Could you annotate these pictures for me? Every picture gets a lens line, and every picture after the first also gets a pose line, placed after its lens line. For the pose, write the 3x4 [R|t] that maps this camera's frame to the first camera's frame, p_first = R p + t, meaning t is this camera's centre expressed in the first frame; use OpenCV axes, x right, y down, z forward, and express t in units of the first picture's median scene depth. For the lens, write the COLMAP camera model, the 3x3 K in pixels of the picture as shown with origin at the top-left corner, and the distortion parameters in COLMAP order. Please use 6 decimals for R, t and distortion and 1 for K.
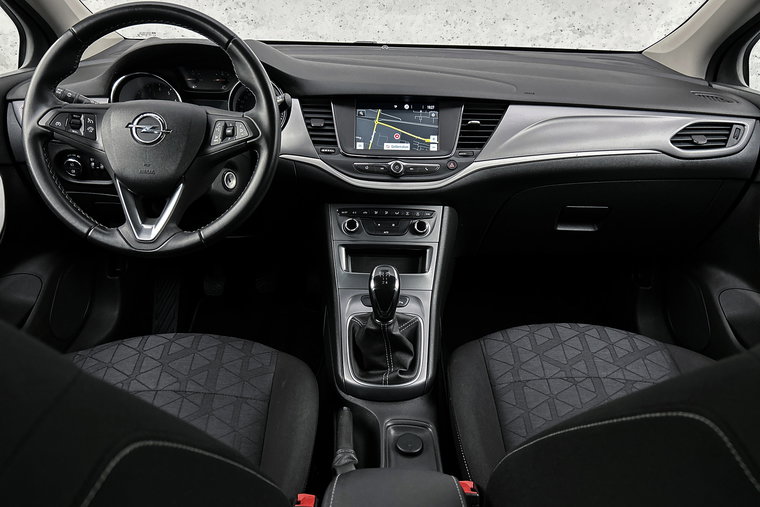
lens RADIAL K [[574.6, 0, 375.4], [0, 574.6, 264.7], [0, 0, 1]] dist [0.062798, -0.077464]
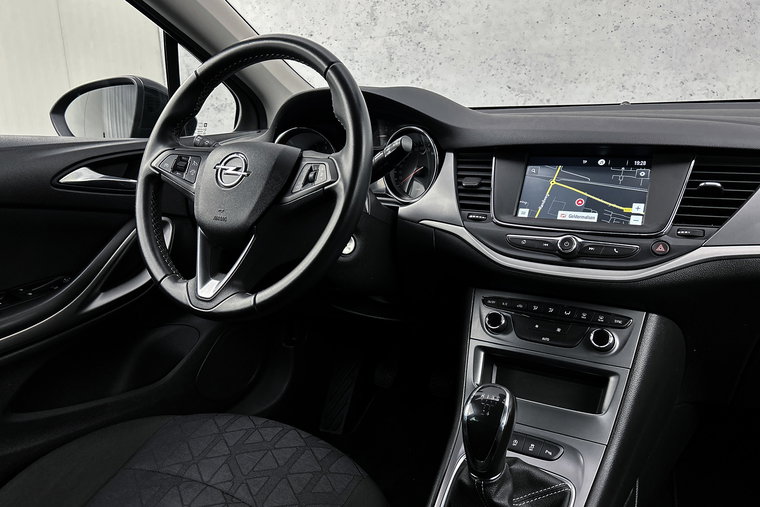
lens RADIAL K [[573.3, 0, 375.6], [0, 573.3, 255.5], [0, 0, 1]] dist [0.060844, -0.076447]
pose [[0.855180, 0.082314, -0.511754, 0.188596], [-0.176546, 0.974532, -0.138271, -0.023545], [0.487339, 0.208595, 0.847932, 0.315481]]
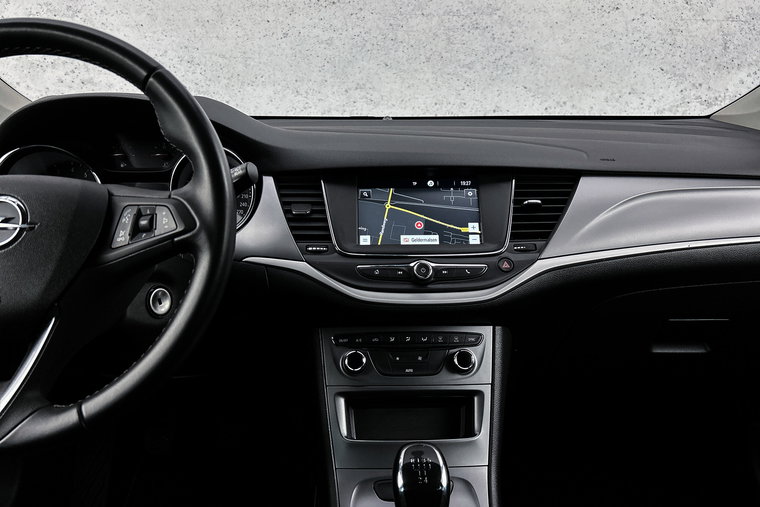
lens RADIAL K [[573.3, 0, 375.6], [0, 573.3, 255.5], [0, 0, 1]] dist [0.060844, -0.076447]
pose [[0.999317, -0.029250, 0.022570, -0.030015], [0.032781, 0.983759, -0.176475, -0.071673], [-0.017042, 0.177094, 0.984046, 0.349668]]
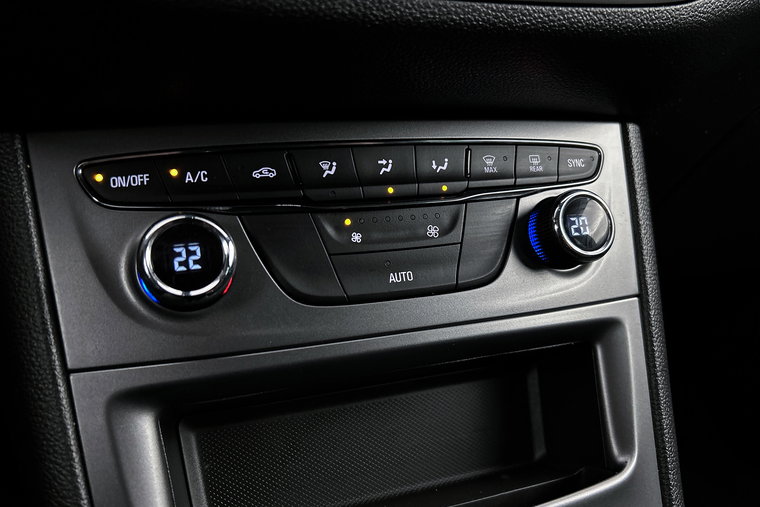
lens RADIAL K [[573.3, 0, 375.6], [0, 573.3, 255.5], [0, 0, 1]] dist [0.060844, -0.076447]
pose [[0.950161, -0.106020, 0.293179, -0.039415], [0.122248, 0.991790, -0.037537, -0.057821], [-0.286792, 0.071507, 0.955320, 0.848790]]
